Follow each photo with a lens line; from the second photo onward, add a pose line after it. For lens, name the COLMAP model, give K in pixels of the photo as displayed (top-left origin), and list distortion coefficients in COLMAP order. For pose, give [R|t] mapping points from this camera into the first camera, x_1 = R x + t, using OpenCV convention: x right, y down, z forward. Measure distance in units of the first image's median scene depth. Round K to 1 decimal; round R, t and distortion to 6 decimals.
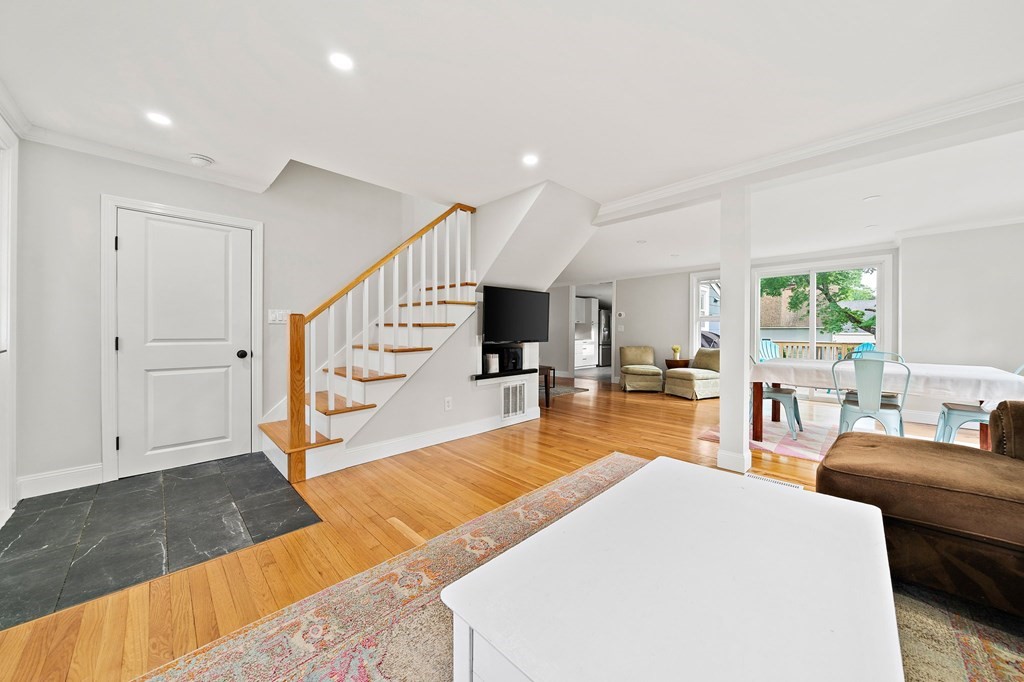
lens RADIAL K [[356.2, 0, 515.1], [0, 356.2, 336.1], [0, 0, 1]] dist [-0.006150, -0.000123]
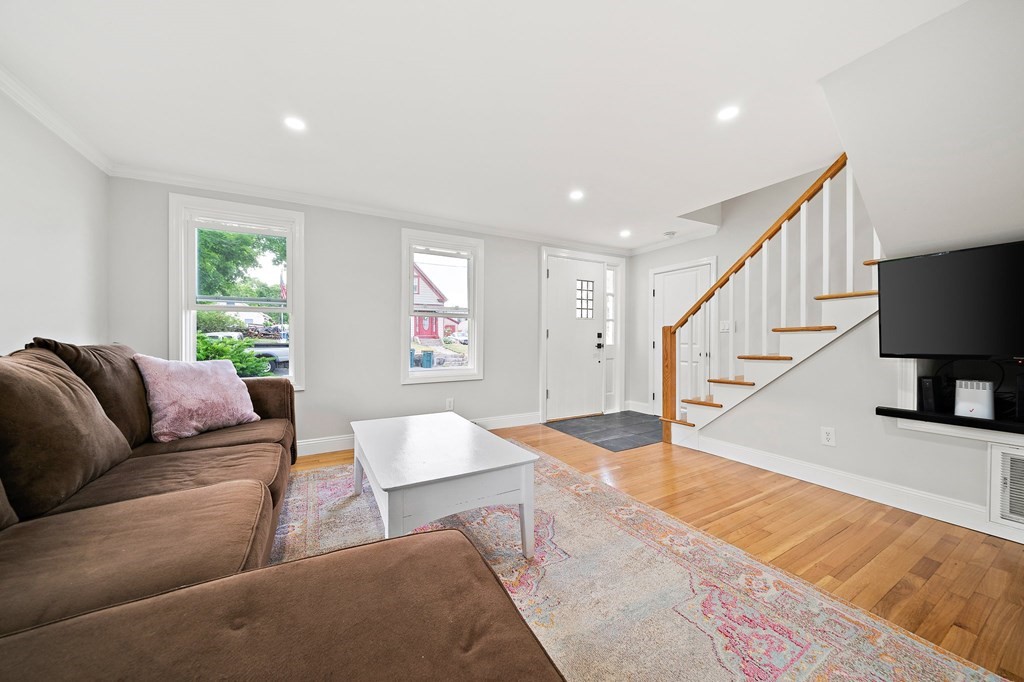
lens RADIAL K [[356.2, 0, 515.1], [0, 356.2, 338.9], [0, 0, 1]] dist [-0.006150, -0.000123]
pose [[-0.275368, -0.001723, -0.961337, 0.837343], [-0.011760, 0.999930, 0.001576, -0.002998], [0.961267, 0.011739, -0.275368, 0.710962]]
